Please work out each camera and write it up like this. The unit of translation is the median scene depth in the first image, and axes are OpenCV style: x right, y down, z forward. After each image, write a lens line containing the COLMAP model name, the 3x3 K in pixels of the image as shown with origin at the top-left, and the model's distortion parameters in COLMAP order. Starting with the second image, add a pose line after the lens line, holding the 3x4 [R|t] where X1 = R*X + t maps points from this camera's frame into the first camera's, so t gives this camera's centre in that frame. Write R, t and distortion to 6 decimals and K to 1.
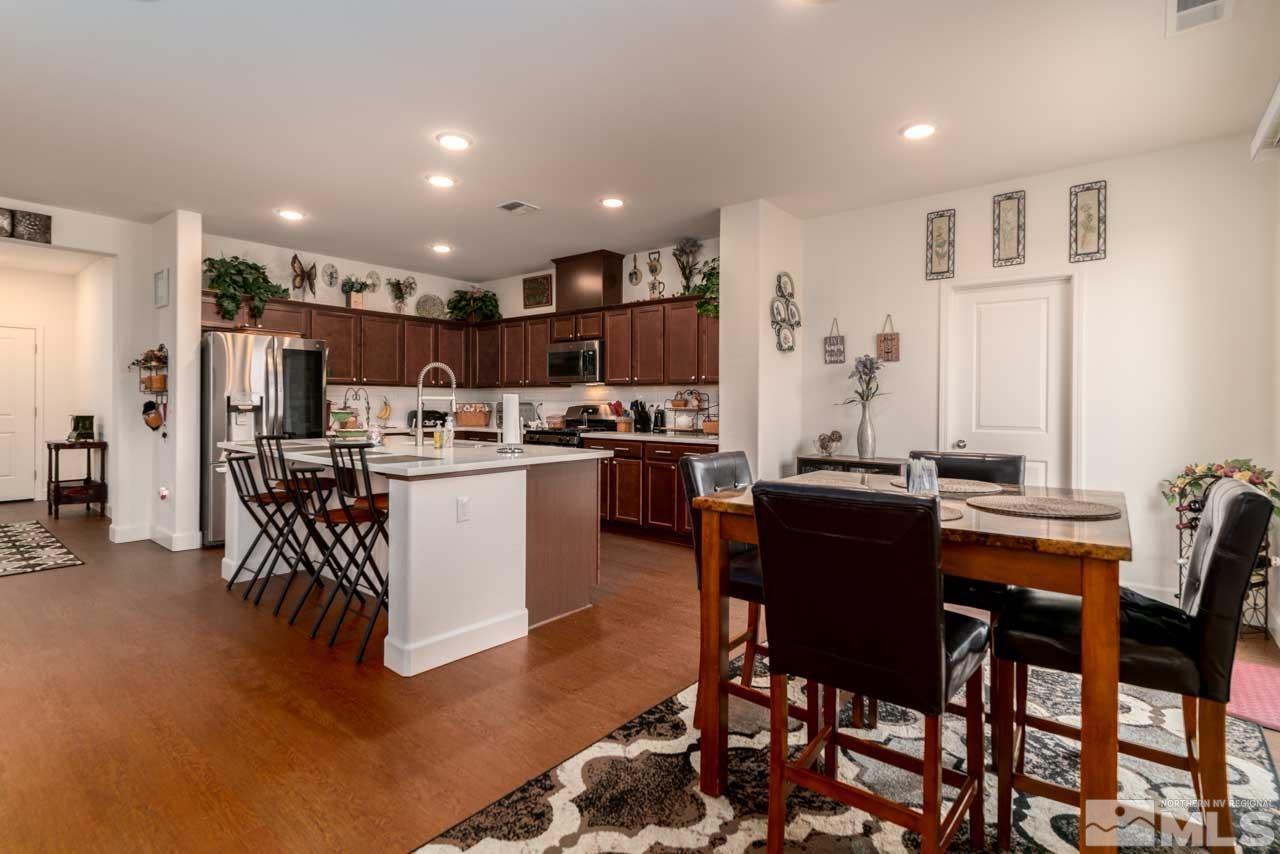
lens RADIAL K [[608.4, 0, 643.5], [0, 608.4, 407.9], [0, 0, 1]] dist [-0.002062, 0.001827]
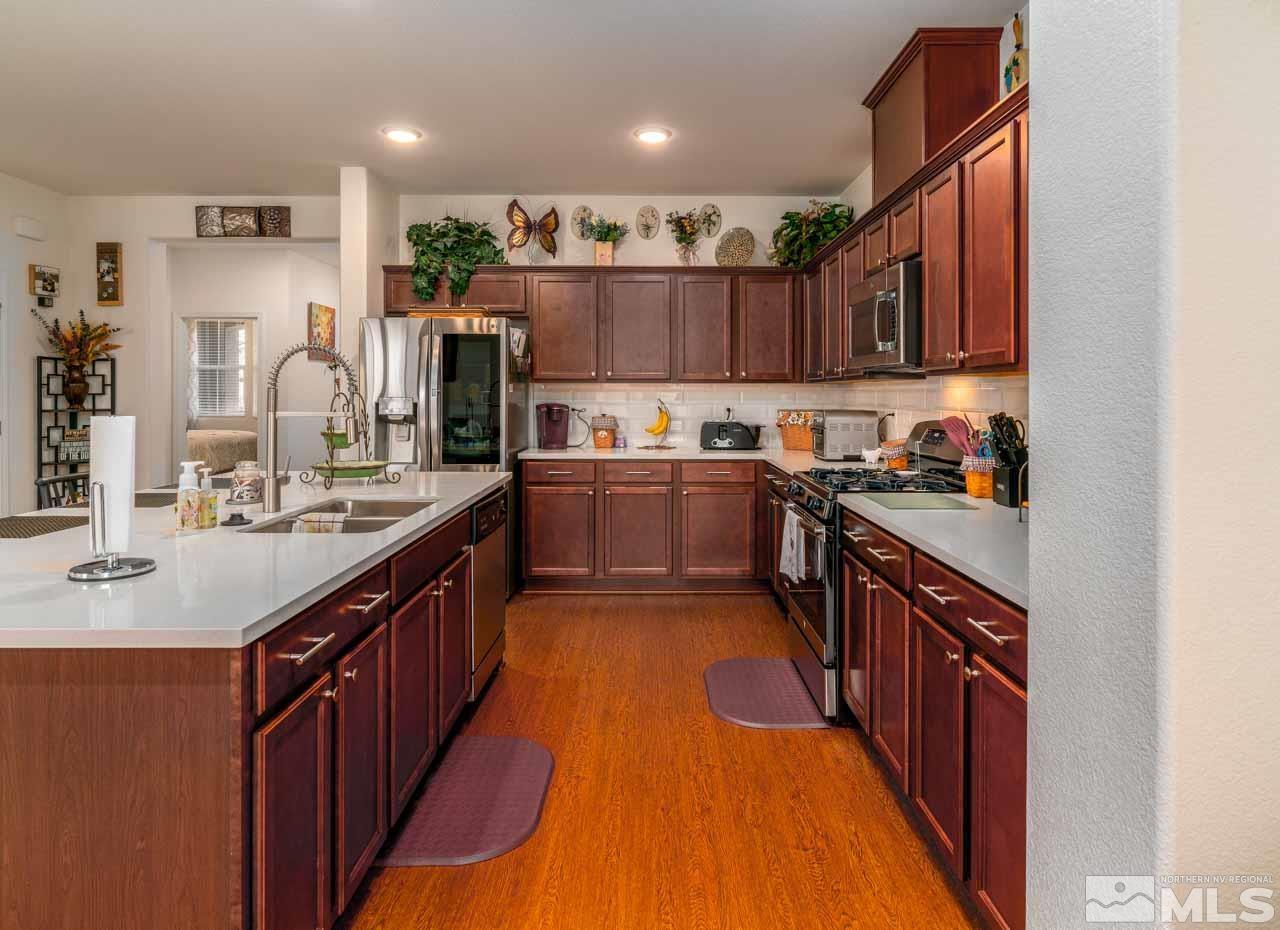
lens RADIAL K [[744.0, 0, 661.8], [0, 744.0, 388.9], [0, 0, 1]] dist [0.005049, 0.000407]
pose [[0.637653, -0.008223, -0.770280, 0.219965], [-0.004449, 0.999887, -0.014357, -0.022347], [0.770311, 0.012581, 0.637544, 0.631910]]
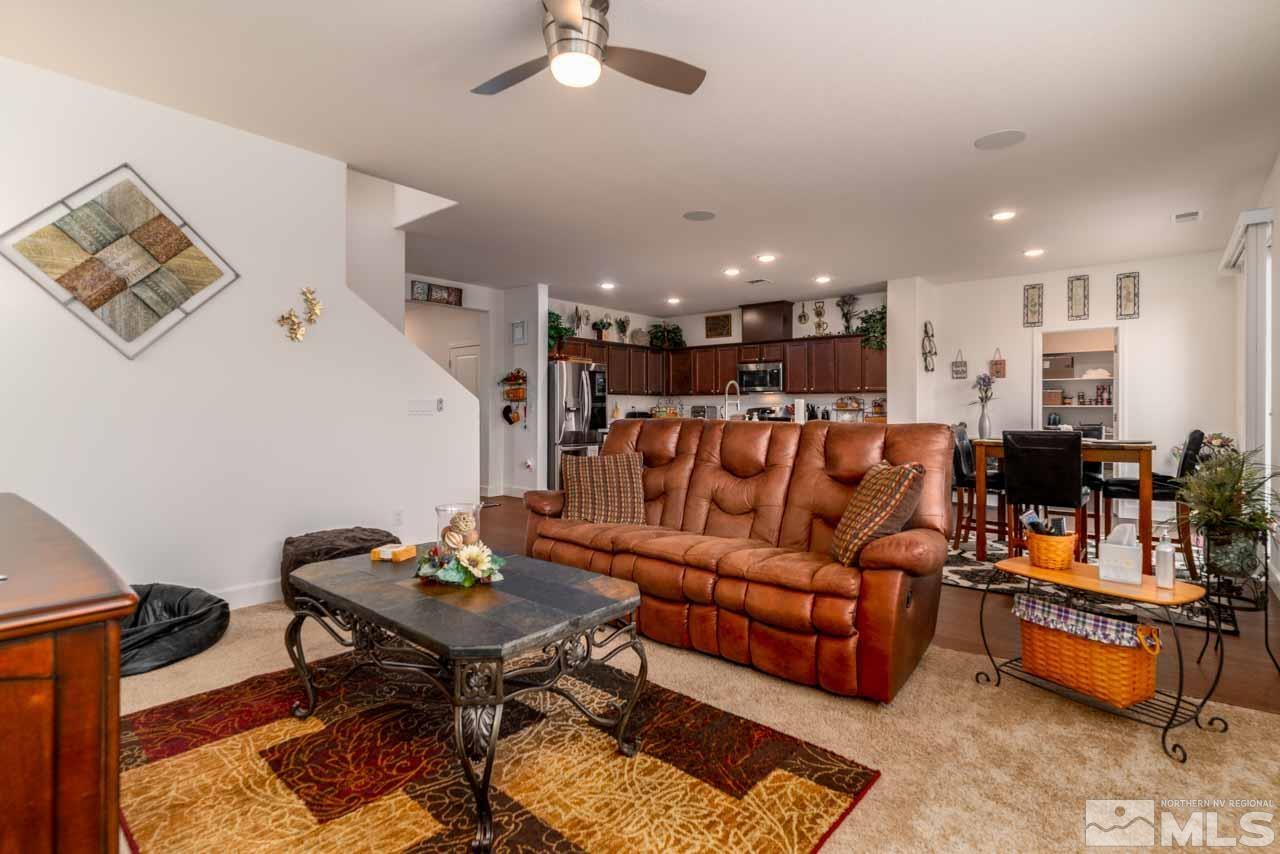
lens RADIAL K [[608.4, 0, 643.3], [0, 608.4, 413.1], [0, 0, 1]] dist [-0.002062, 0.001827]
pose [[0.999770, -0.004429, -0.020961, -0.414791], [0.004365, 0.999986, -0.003122, 0.013981], [0.020975, 0.003030, 0.999775, -0.511112]]
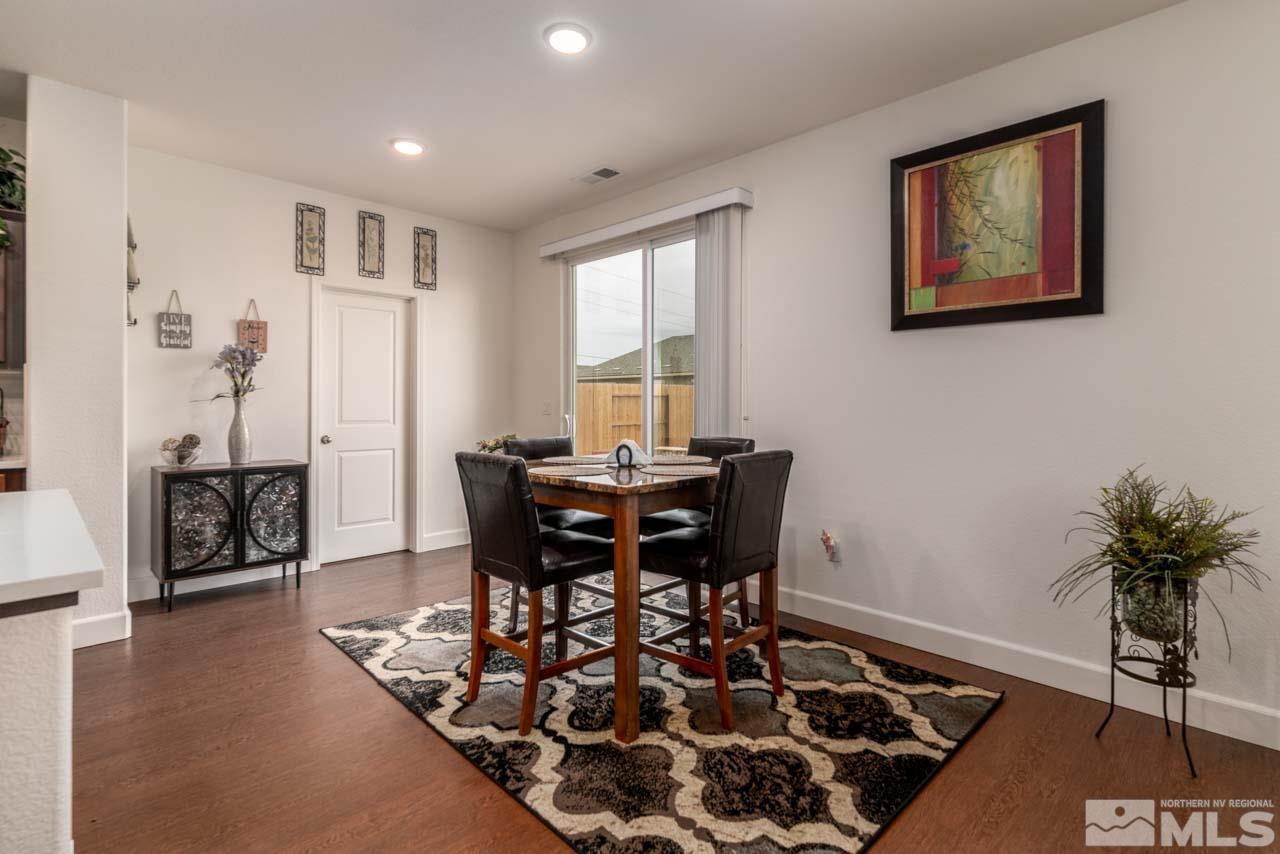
lens RADIAL K [[608.4, 0, 634.9], [0, 608.4, 404.3], [0, 0, 1]] dist [-0.002062, 0.001827]
pose [[0.112006, -0.009644, 0.993661, -0.356512], [0.000818, 0.999953, 0.009613, -0.007074], [-0.993707, -0.000264, 0.112008, 0.295170]]
